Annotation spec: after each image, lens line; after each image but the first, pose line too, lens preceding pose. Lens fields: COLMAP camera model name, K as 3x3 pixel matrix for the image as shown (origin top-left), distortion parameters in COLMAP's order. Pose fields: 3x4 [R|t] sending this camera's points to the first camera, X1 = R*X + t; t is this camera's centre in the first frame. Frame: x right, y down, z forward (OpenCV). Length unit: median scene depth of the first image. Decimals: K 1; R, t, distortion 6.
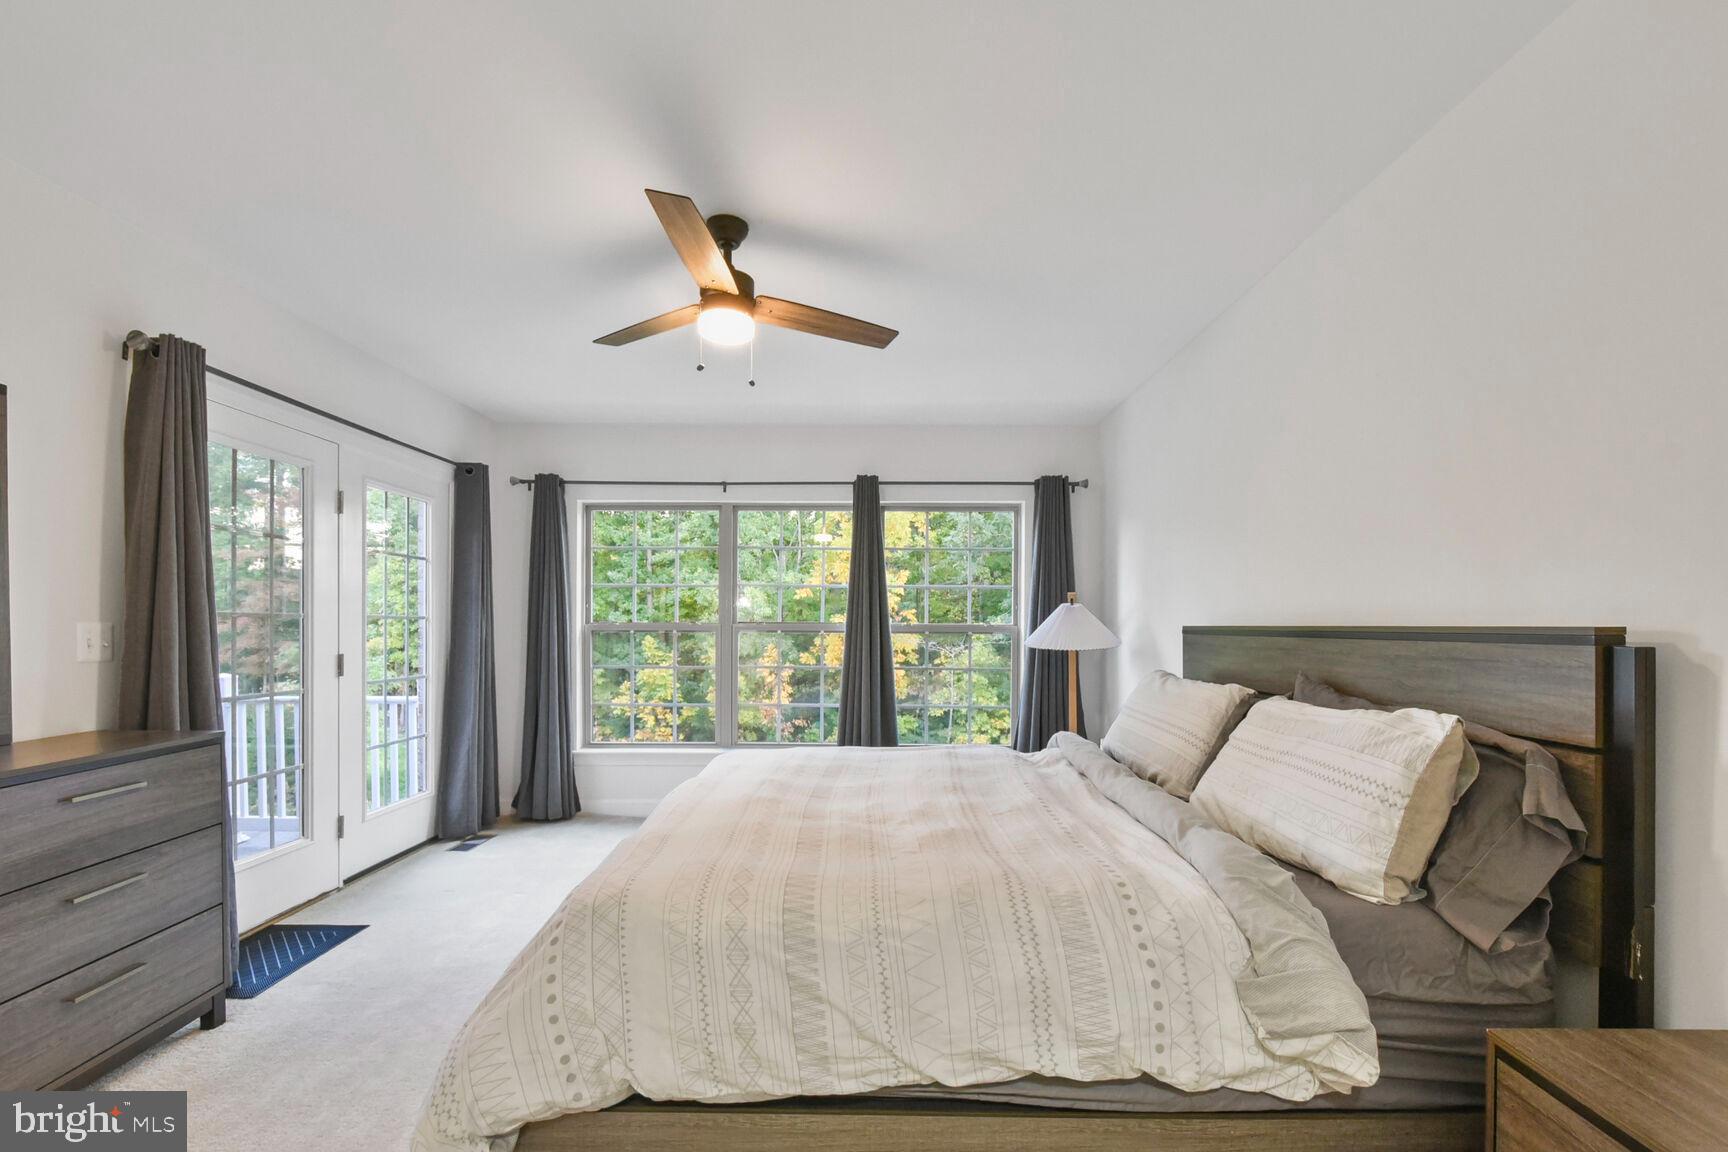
lens RADIAL K [[759.7, 0, 854.8], [0, 759.7, 663.7], [0, 0, 1]] dist [0.000028, -0.000769]
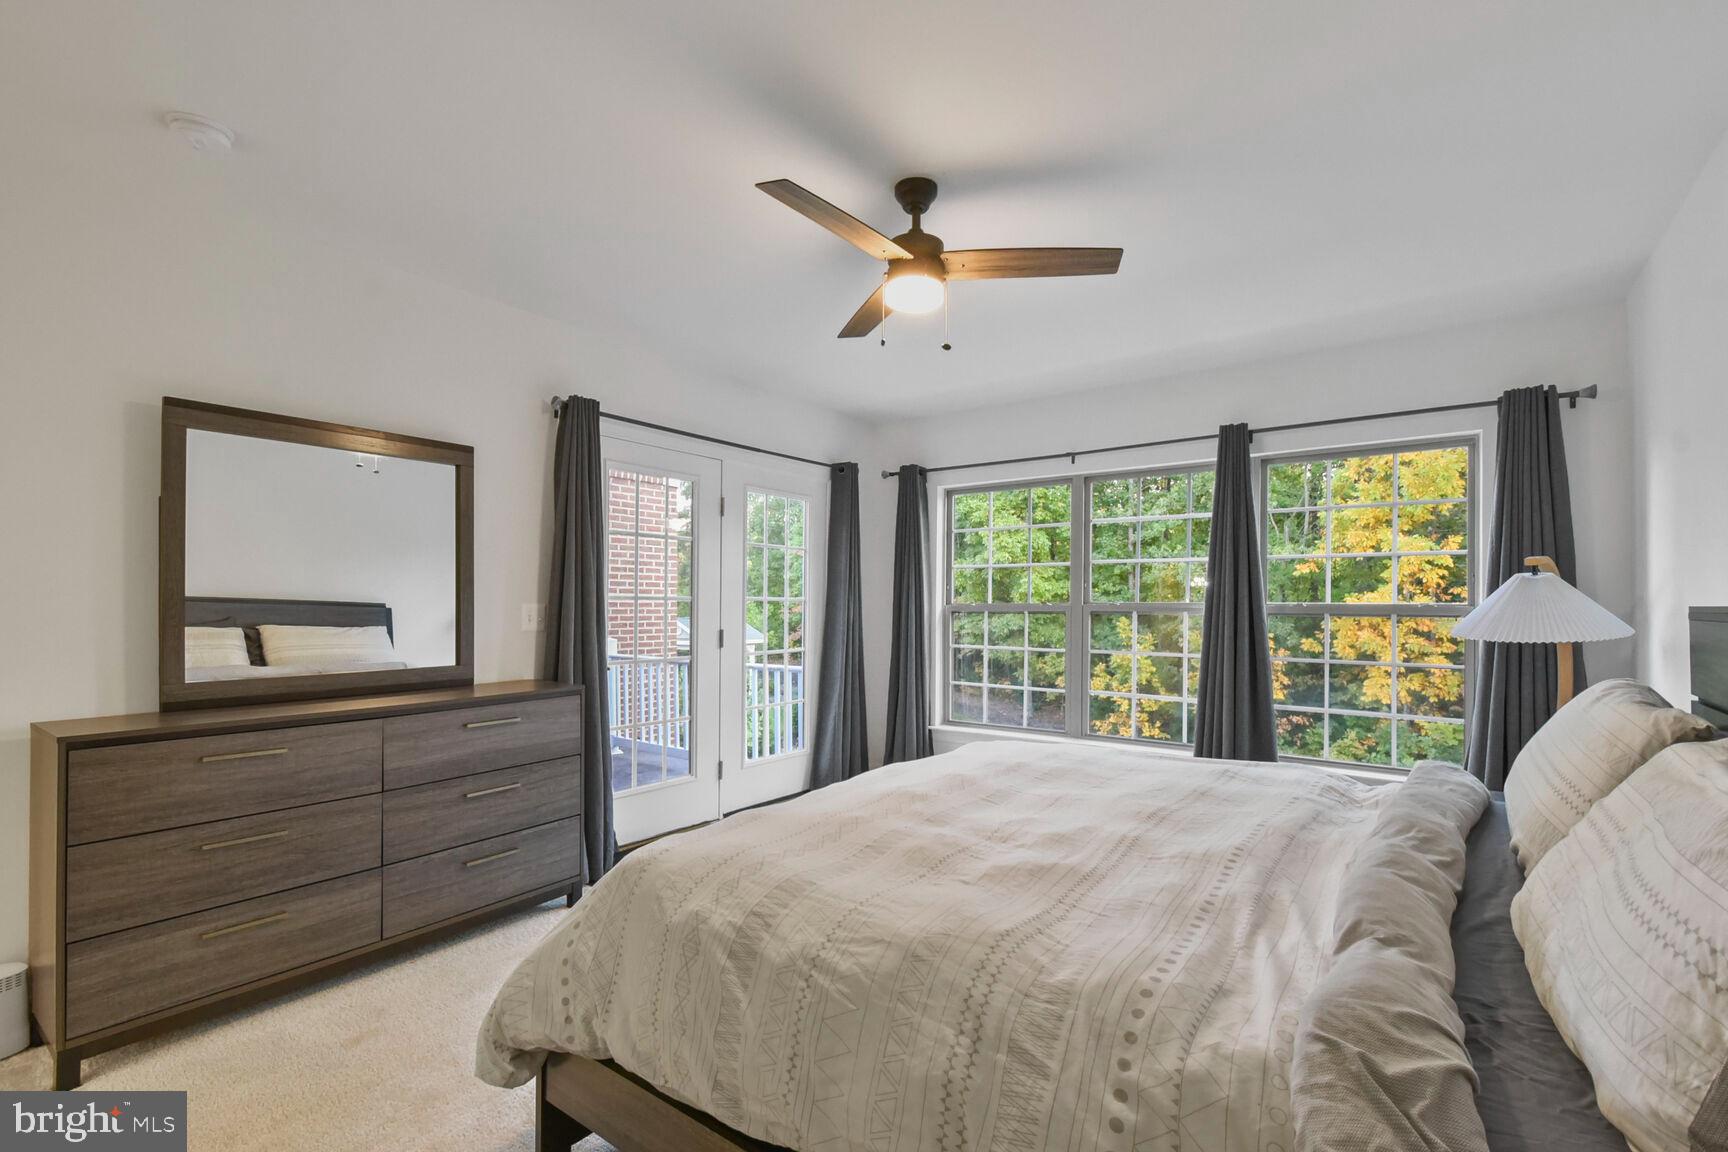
lens RADIAL K [[760.7, 0, 864.7], [0, 760.7, 625.1], [0, 0, 1]] dist [-0.000448, -0.000838]
pose [[0.813898, 0.013828, -0.580843, 0.331131], [-0.028907, 0.999442, -0.016713, -0.008056], [0.580288, 0.030393, 0.813844, 0.189879]]
